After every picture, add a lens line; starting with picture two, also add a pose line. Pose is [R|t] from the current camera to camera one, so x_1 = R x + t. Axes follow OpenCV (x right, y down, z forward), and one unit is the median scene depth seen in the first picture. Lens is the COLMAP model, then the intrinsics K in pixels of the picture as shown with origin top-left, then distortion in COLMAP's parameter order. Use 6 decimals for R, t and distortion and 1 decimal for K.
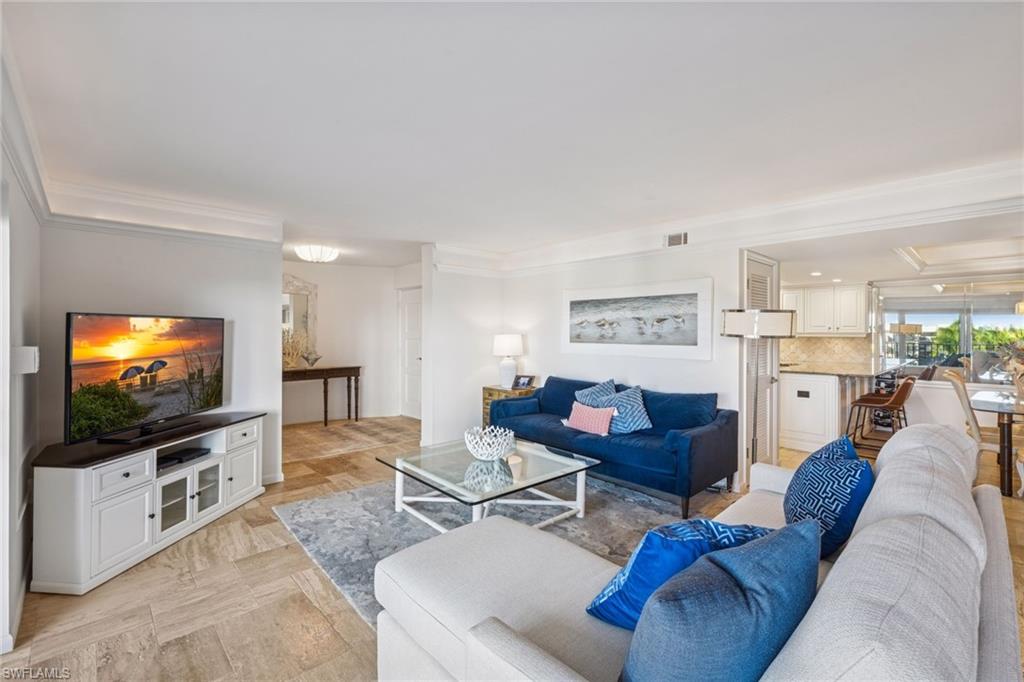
lens RADIAL K [[453.2, 0, 511.2], [0, 453.2, 335.2], [0, 0, 1]] dist [-0.001527, 0.000616]
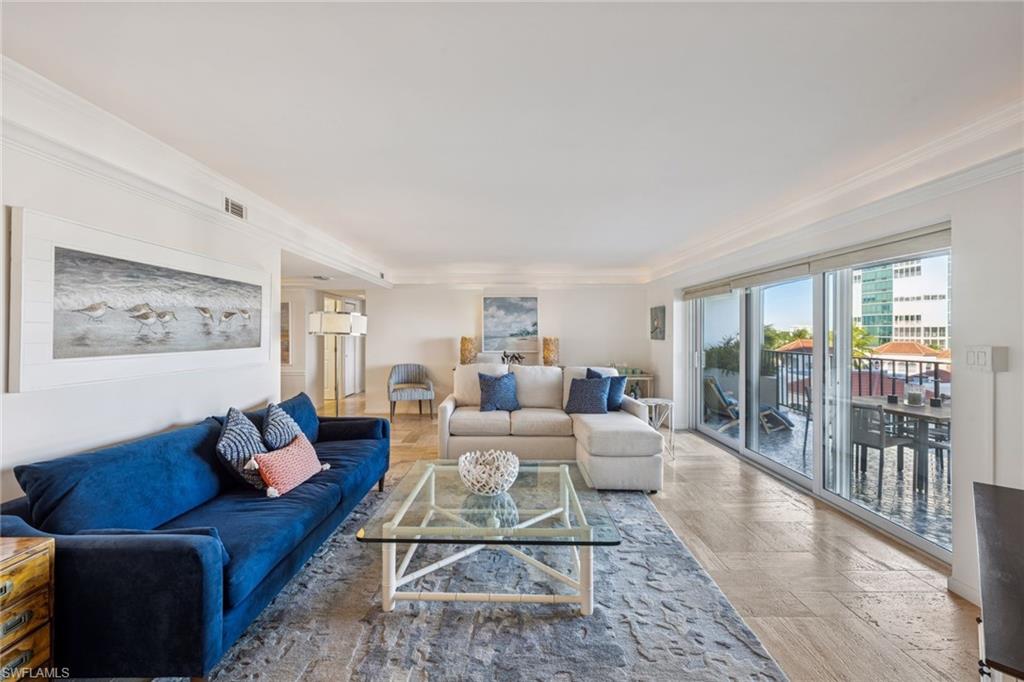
lens RADIAL K [[425.5, 0, 514.8], [0, 425.5, 334.5], [0, 0, 1]] dist [-0.002769, 0.000019]
pose [[-0.721207, -0.004341, 0.692706, -0.449107], [0.001316, 0.999970, 0.007638, -0.005694], [-0.692719, 0.006420, -0.721179, 1.142099]]
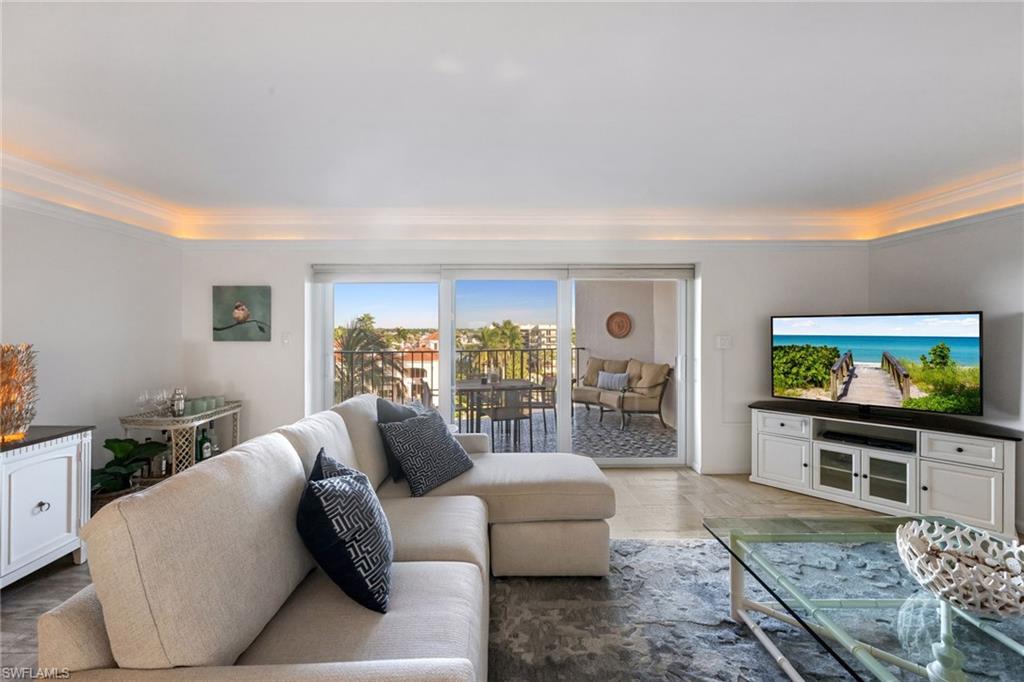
lens RADIAL K [[425.5, 0, 494.0], [0, 425.5, 331.8], [0, 0, 1]] dist [-0.002769, 0.000019]
pose [[-0.684632, 0.007155, -0.728854, 0.461933], [-0.000586, 0.999946, 0.010367, -0.006878], [0.728889, 0.007525, -0.684591, 0.719500]]
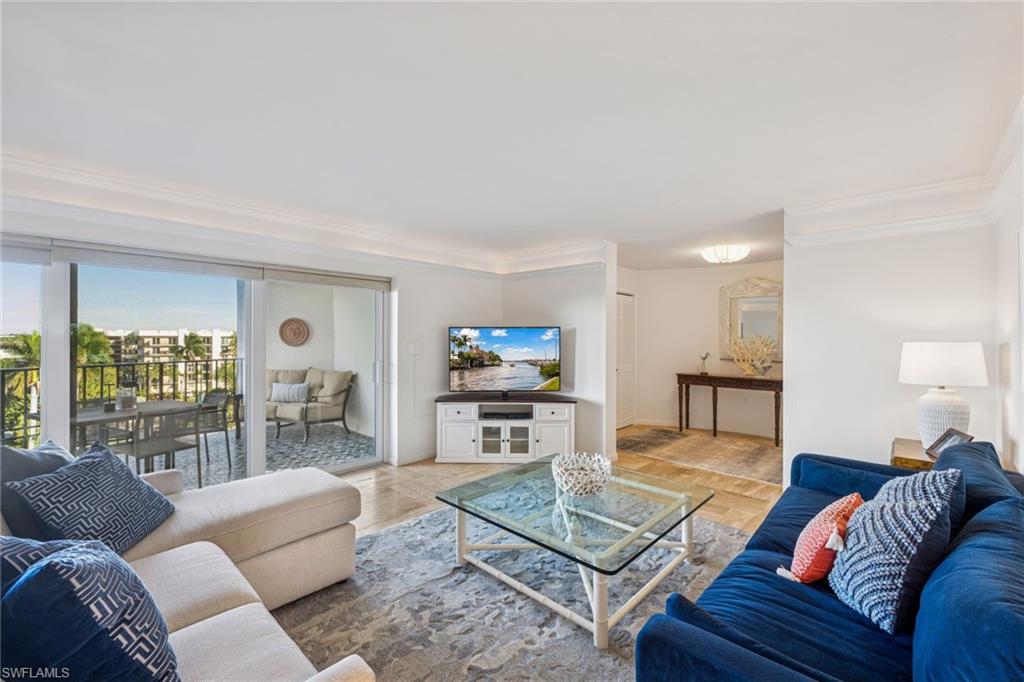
lens RADIAL K [[432.1, 0, 519.2], [0, 432.1, 339.8], [0, 0, 1]] dist [-0.002007, -0.000450]
pose [[0.080940, 0.007696, -0.996689, 0.548432], [-0.007748, 0.999945, 0.007092, -0.006082], [0.996689, 0.007149, 0.080995, 0.629286]]
